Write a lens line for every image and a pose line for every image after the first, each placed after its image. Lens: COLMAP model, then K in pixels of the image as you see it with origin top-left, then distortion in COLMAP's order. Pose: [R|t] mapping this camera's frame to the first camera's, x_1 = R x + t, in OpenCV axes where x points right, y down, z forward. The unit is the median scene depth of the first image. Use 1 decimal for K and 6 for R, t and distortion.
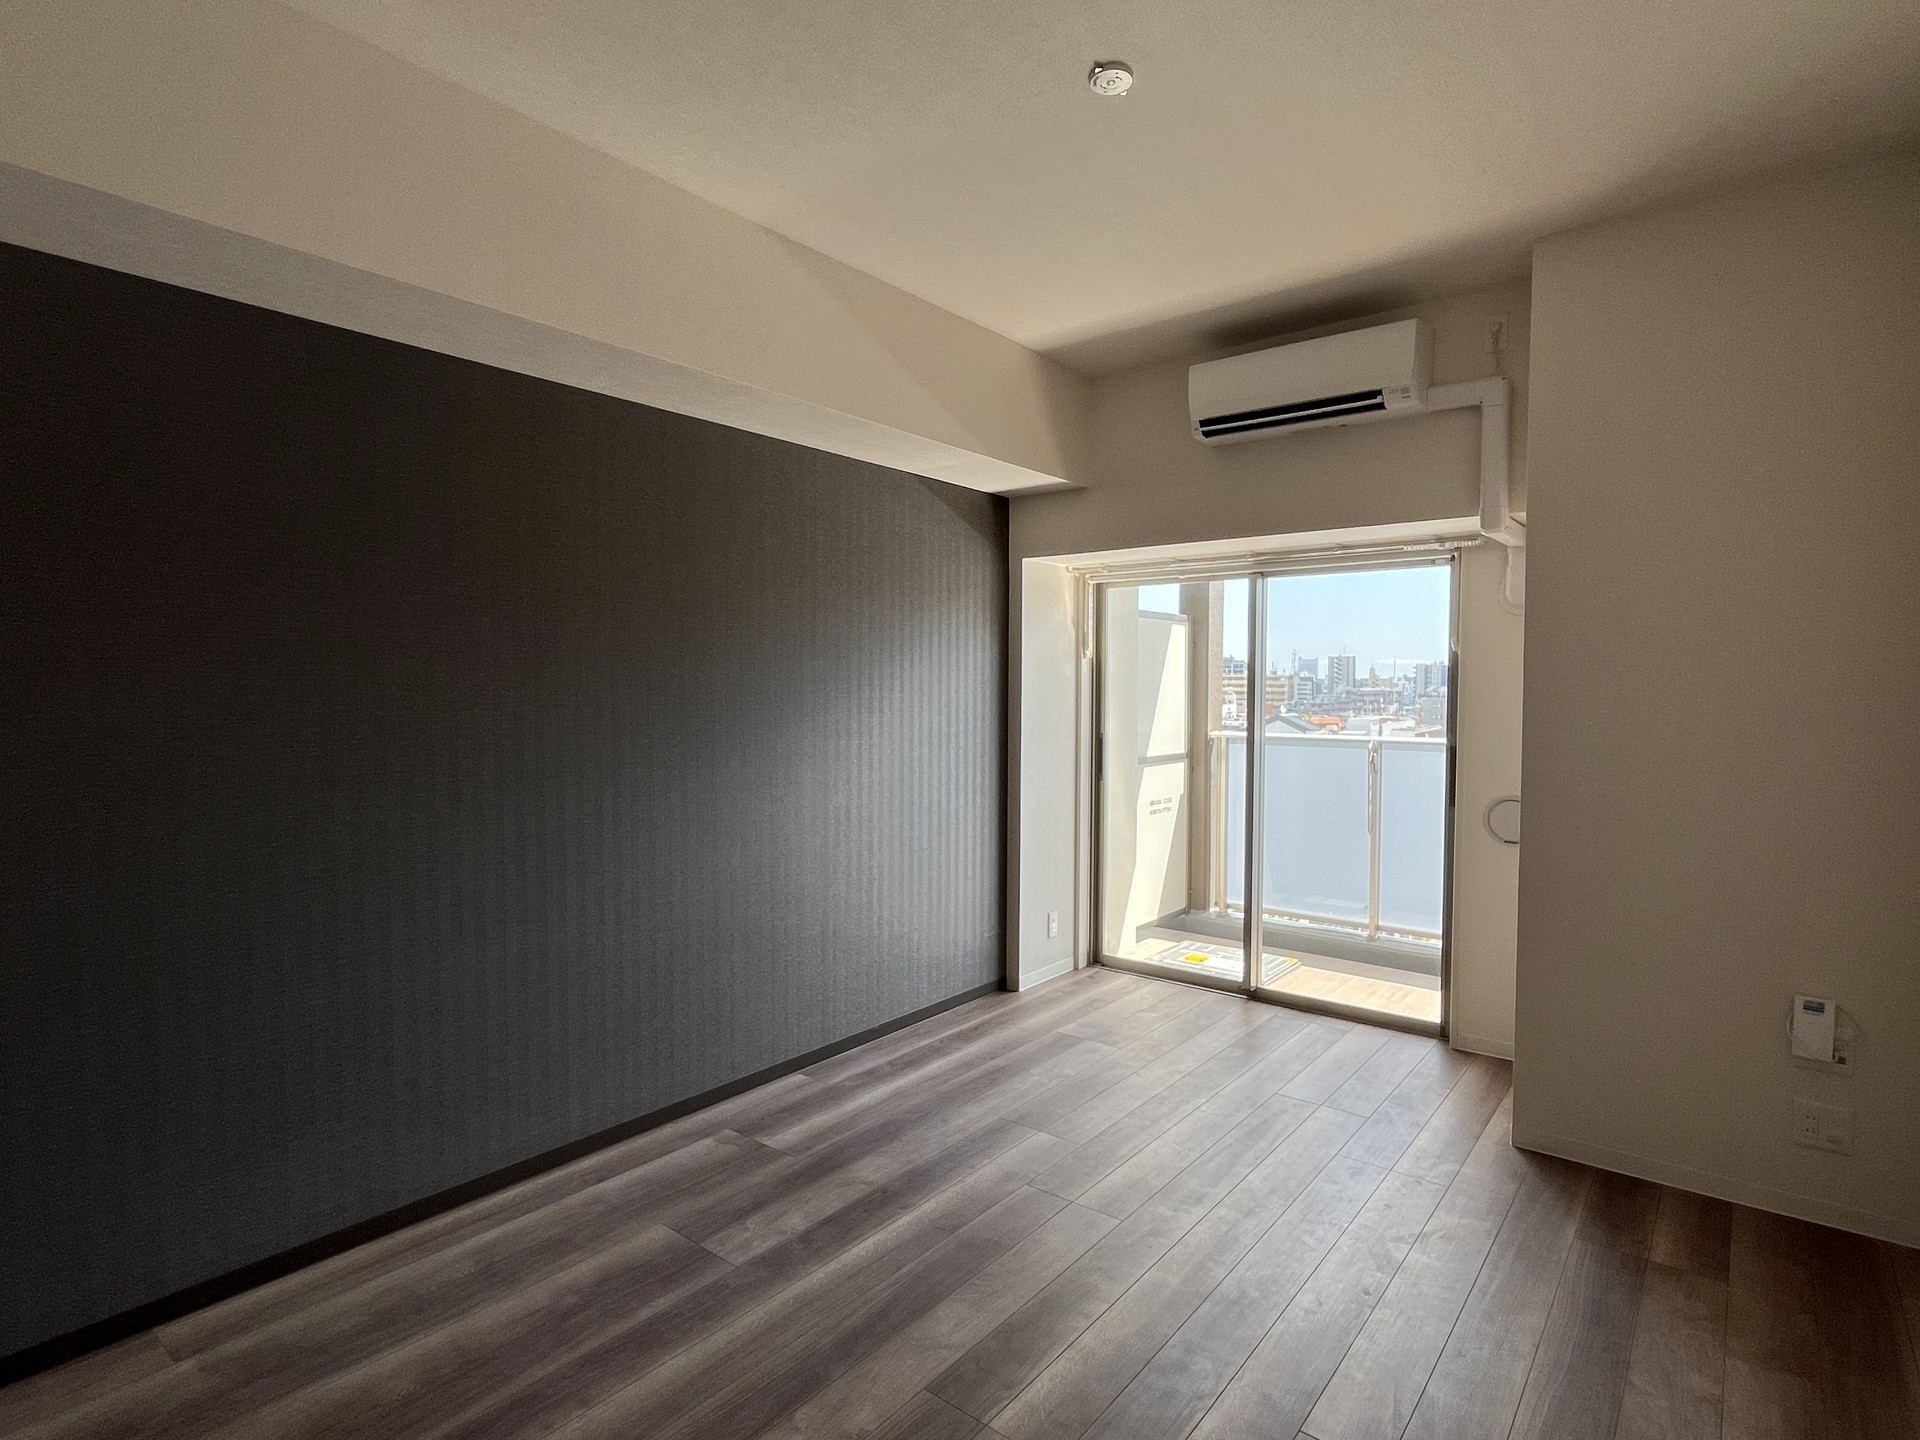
lens RADIAL K [[997.0, 0, 964.4], [0, 997.0, 718.9], [0, 0, 1]] dist [0.001903, 0.000599]
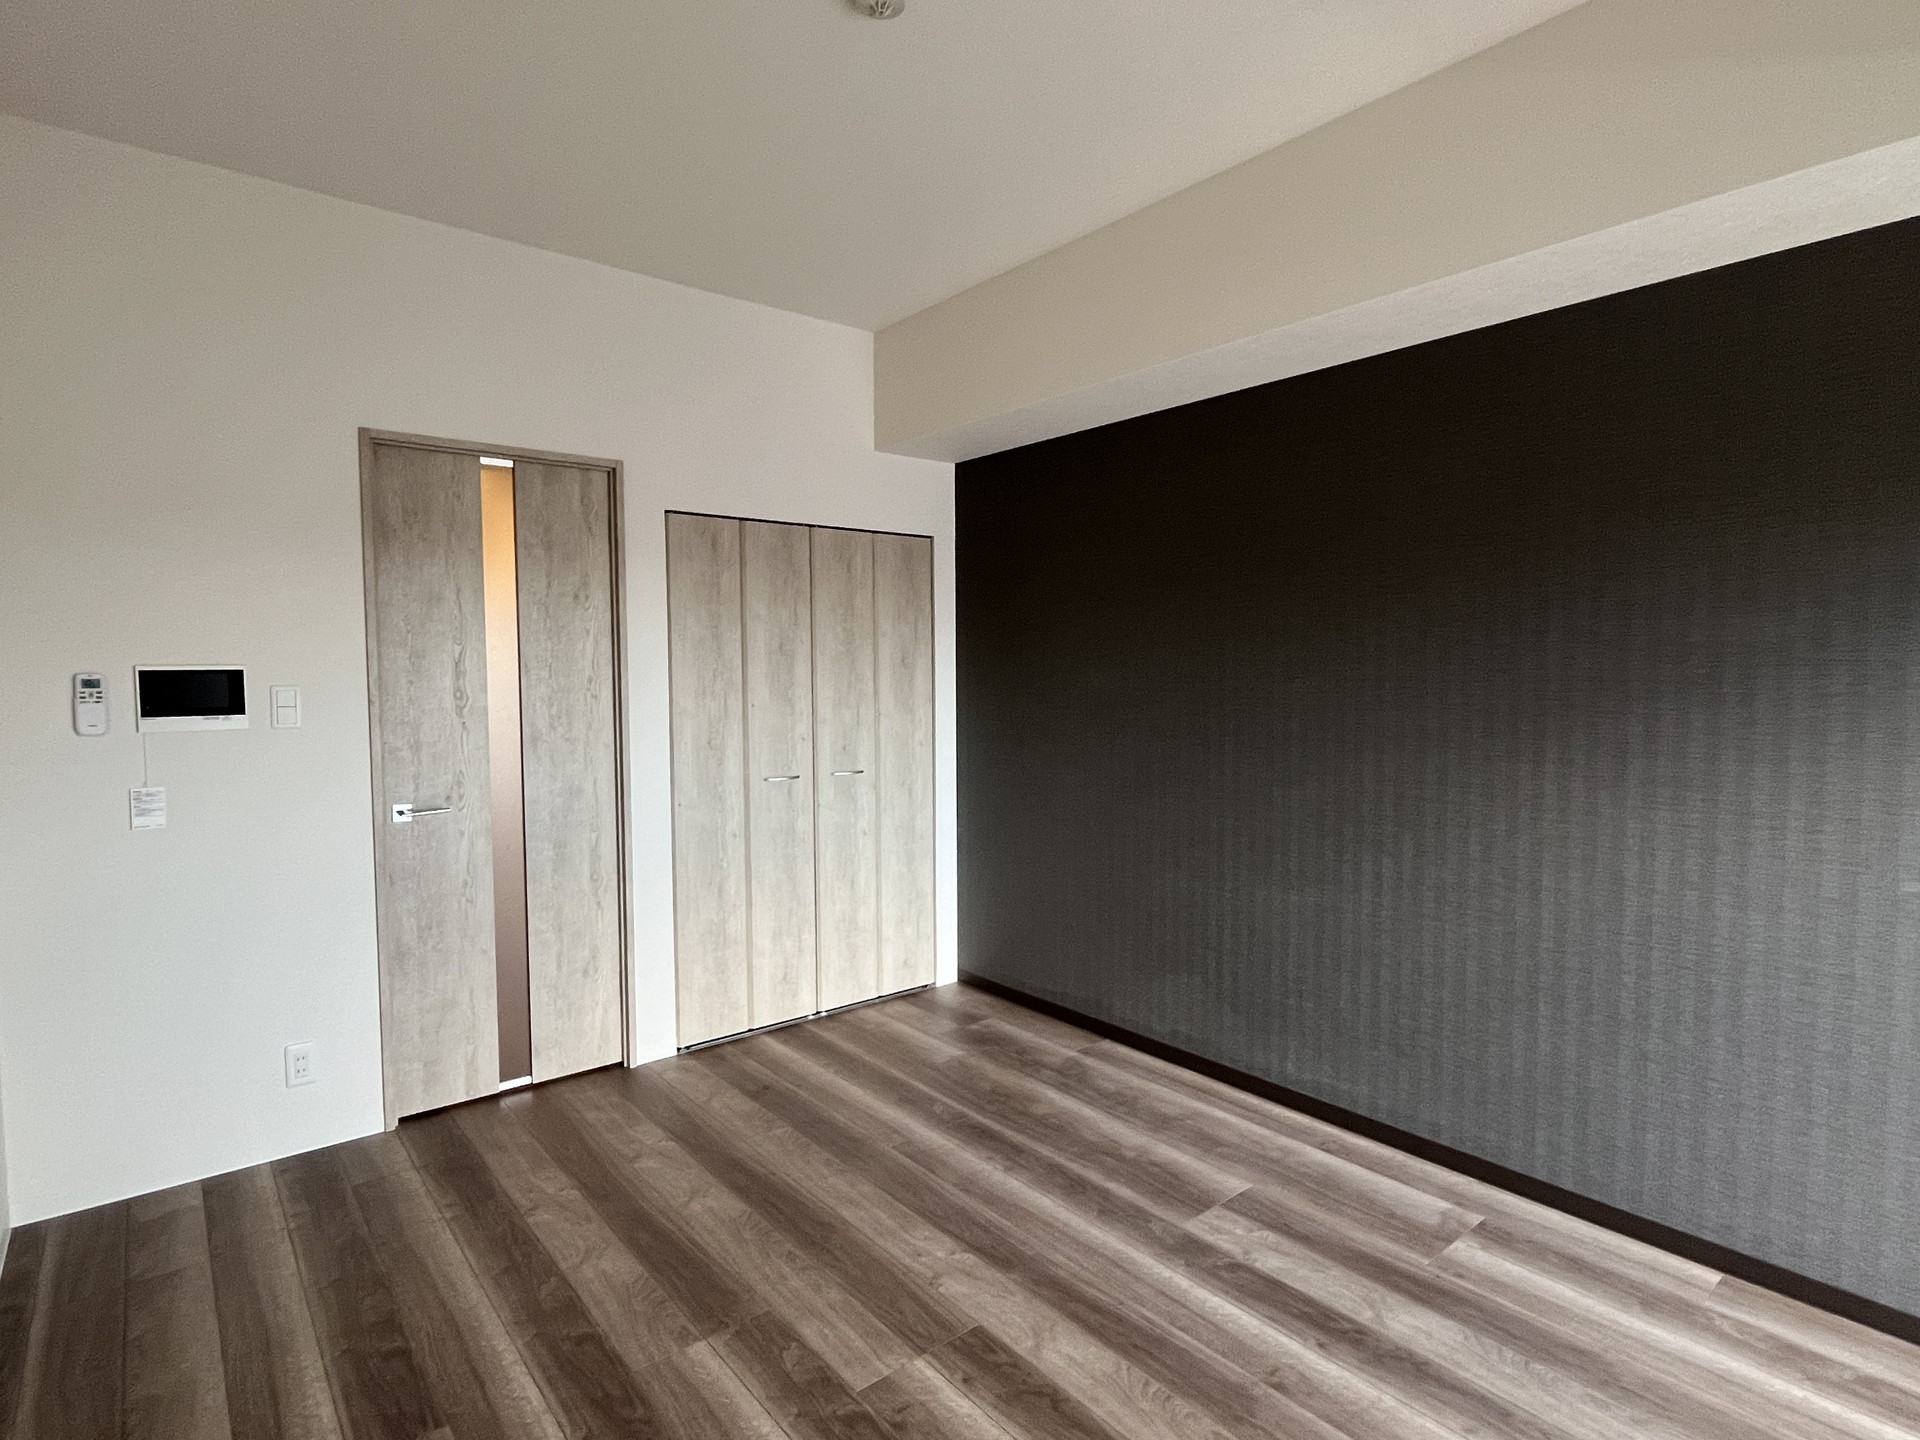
lens RADIAL K [[997.0, 0, 970.8], [0, 997.0, 718.8], [0, 0, 1]] dist [0.001903, 0.000599]
pose [[-0.202149, 0.045087, -0.978316, 0.776009], [-0.027560, 0.998282, 0.051702, -0.024389], [0.978967, 0.037414, -0.200559, 0.937581]]
